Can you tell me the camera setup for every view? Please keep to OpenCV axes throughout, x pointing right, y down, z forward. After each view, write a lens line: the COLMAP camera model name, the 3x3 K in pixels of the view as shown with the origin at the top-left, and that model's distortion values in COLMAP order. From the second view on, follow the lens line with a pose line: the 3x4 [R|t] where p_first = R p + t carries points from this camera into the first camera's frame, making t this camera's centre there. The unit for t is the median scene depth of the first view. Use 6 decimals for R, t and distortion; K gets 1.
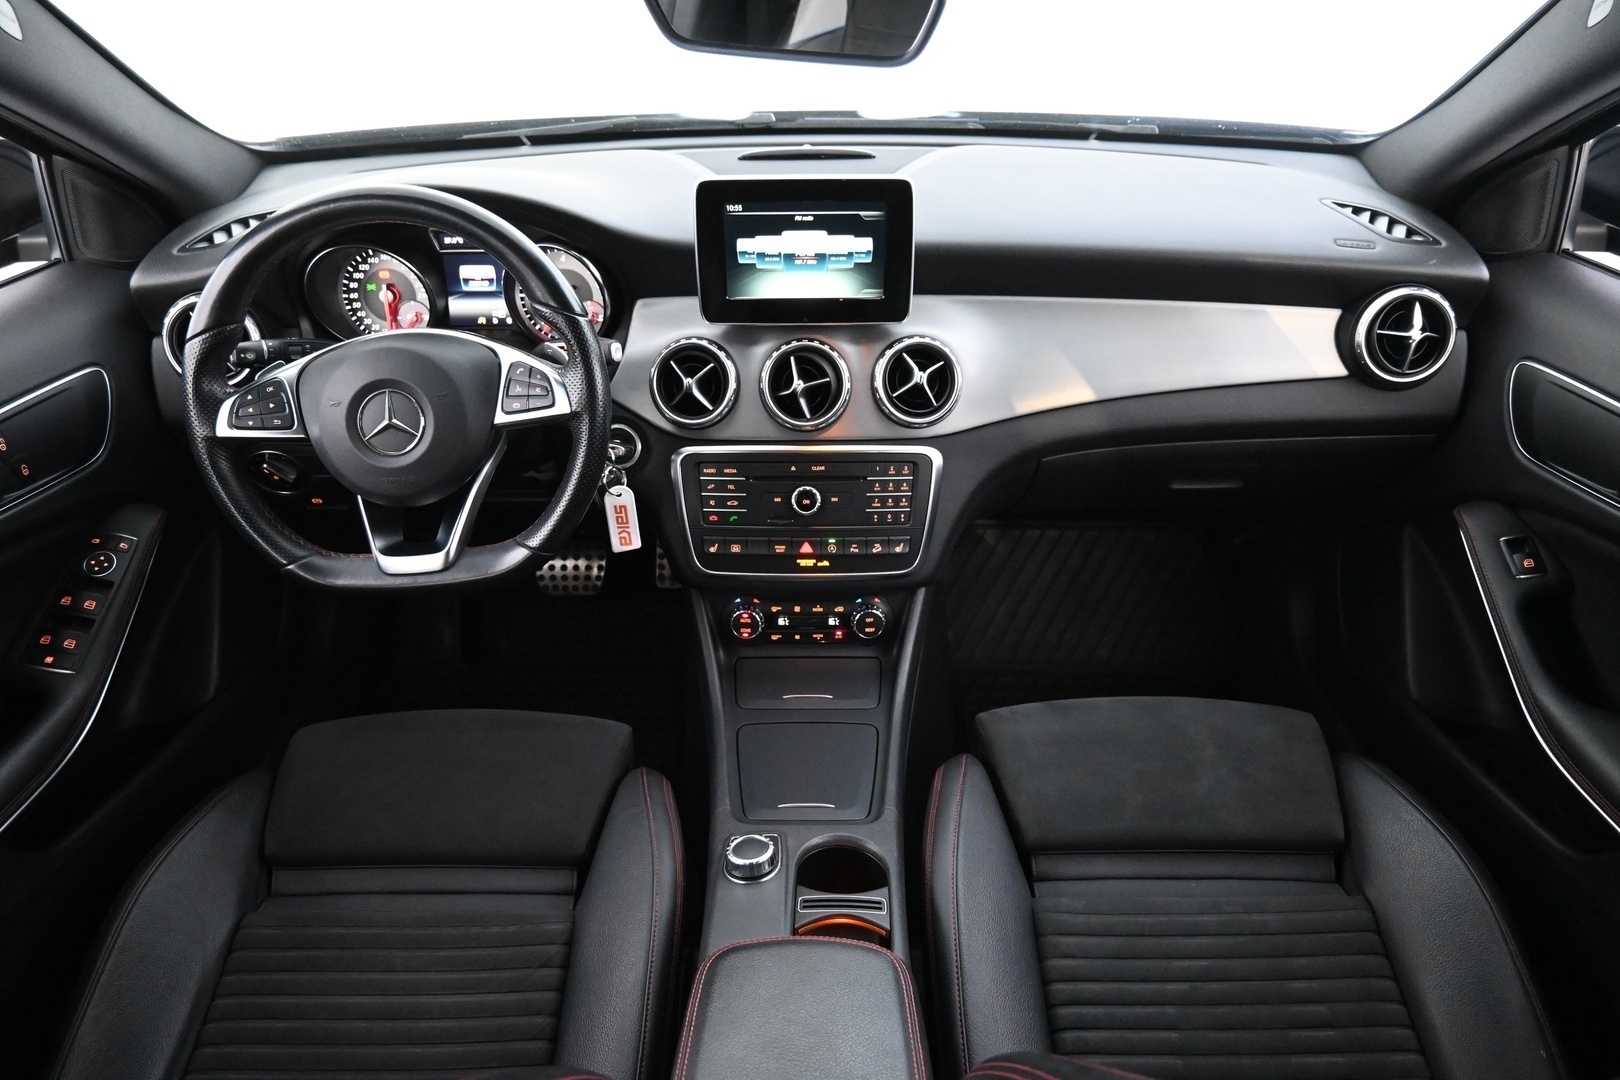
lens RADIAL K [[1080.7, 0, 811.5], [0, 1080.7, 542.1], [0, 0, 1]] dist [-0.011840, -0.001545]
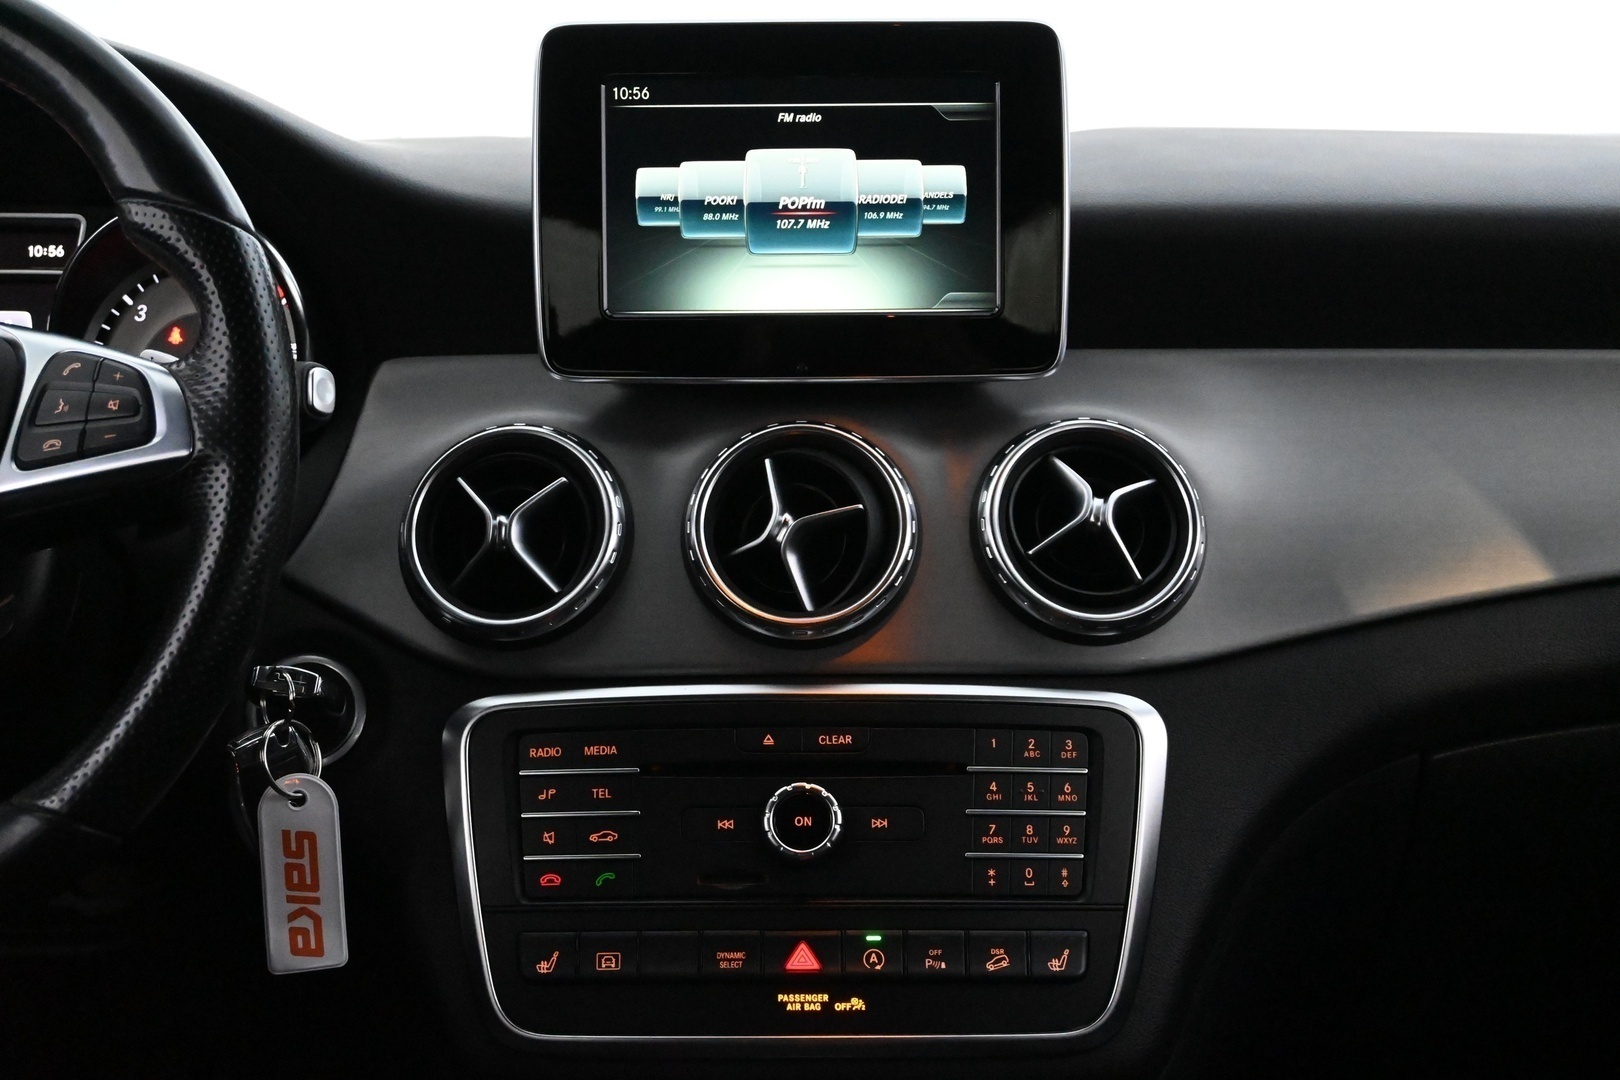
lens RADIAL K [[2846.6, 0, 864.7], [0, 2846.6, 518.0], [0, 0, 1]] dist [-0.042903, 0.000000]
pose [[0.999973, -0.002131, 0.007046, 0.009638], [0.004936, 0.904219, -0.427040, 0.284350], [-0.005461, 0.427064, 0.904205, 0.074611]]
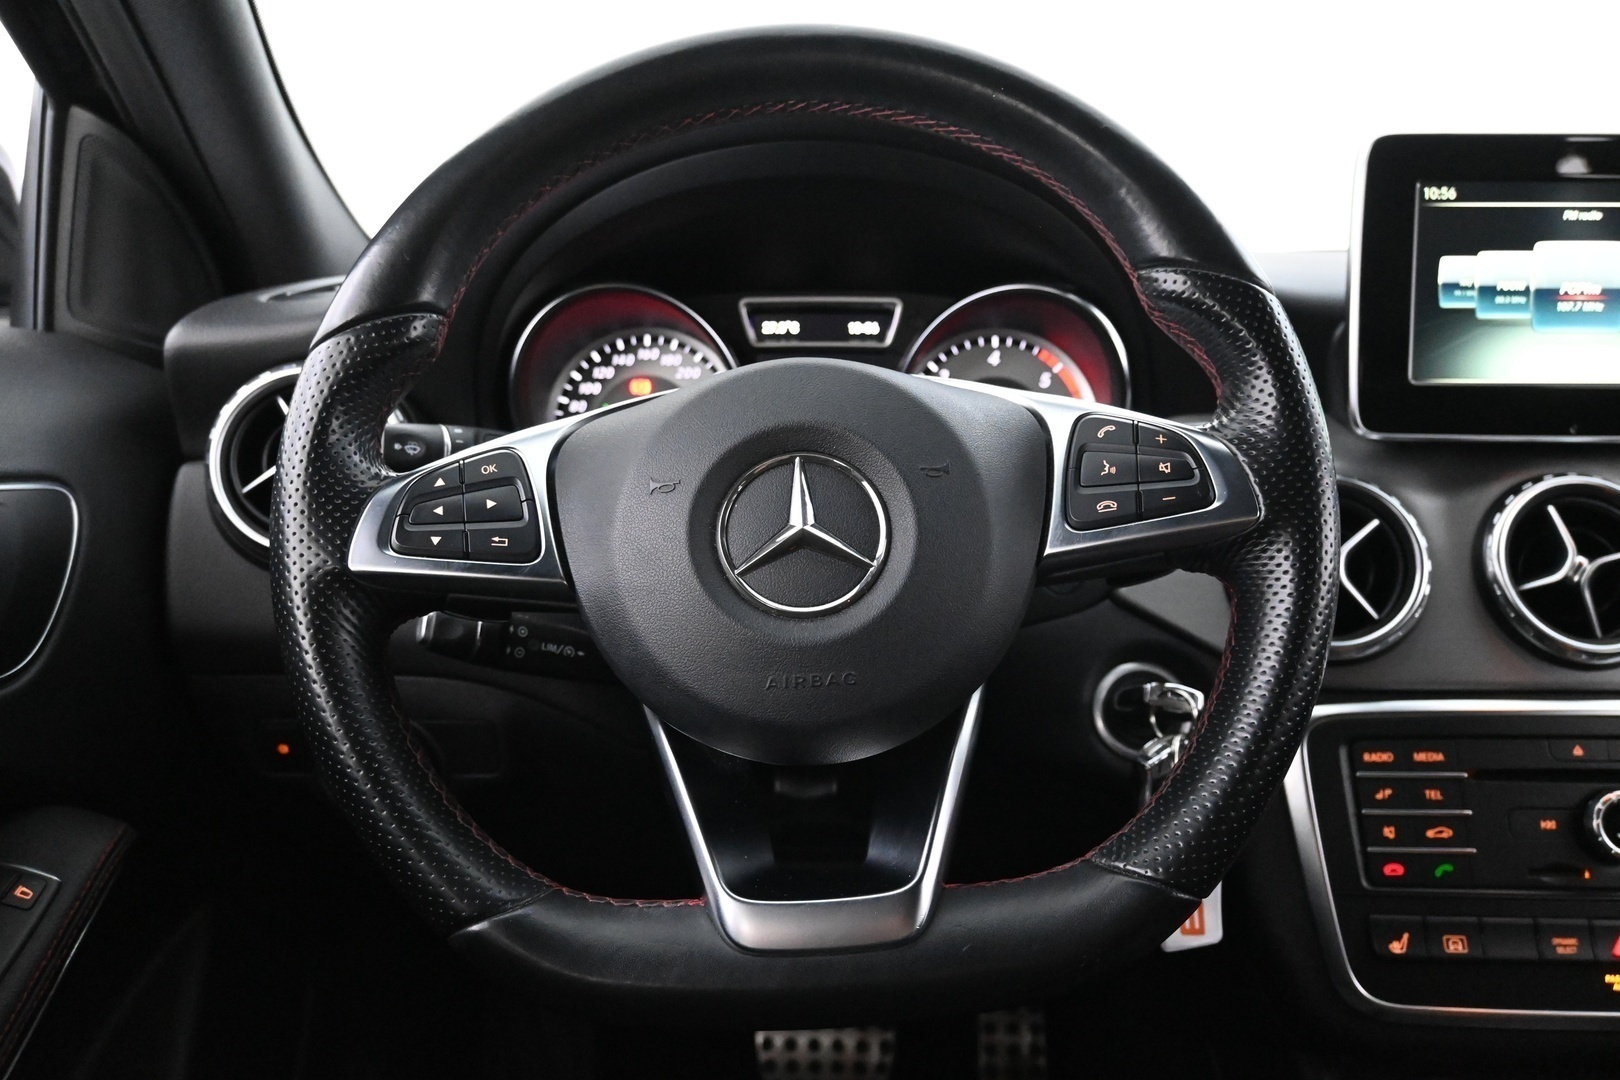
lens RADIAL K [[1332.9, 0, 810.7], [0, 1332.9, 539.3], [0, 0, 1]] dist [-0.011373, -0.003585]
pose [[0.999667, 0.009046, -0.024186, -0.315515], [-0.017640, 0.923257, -0.383779, 0.064026], [0.018858, 0.384077, 0.923108, 0.467392]]
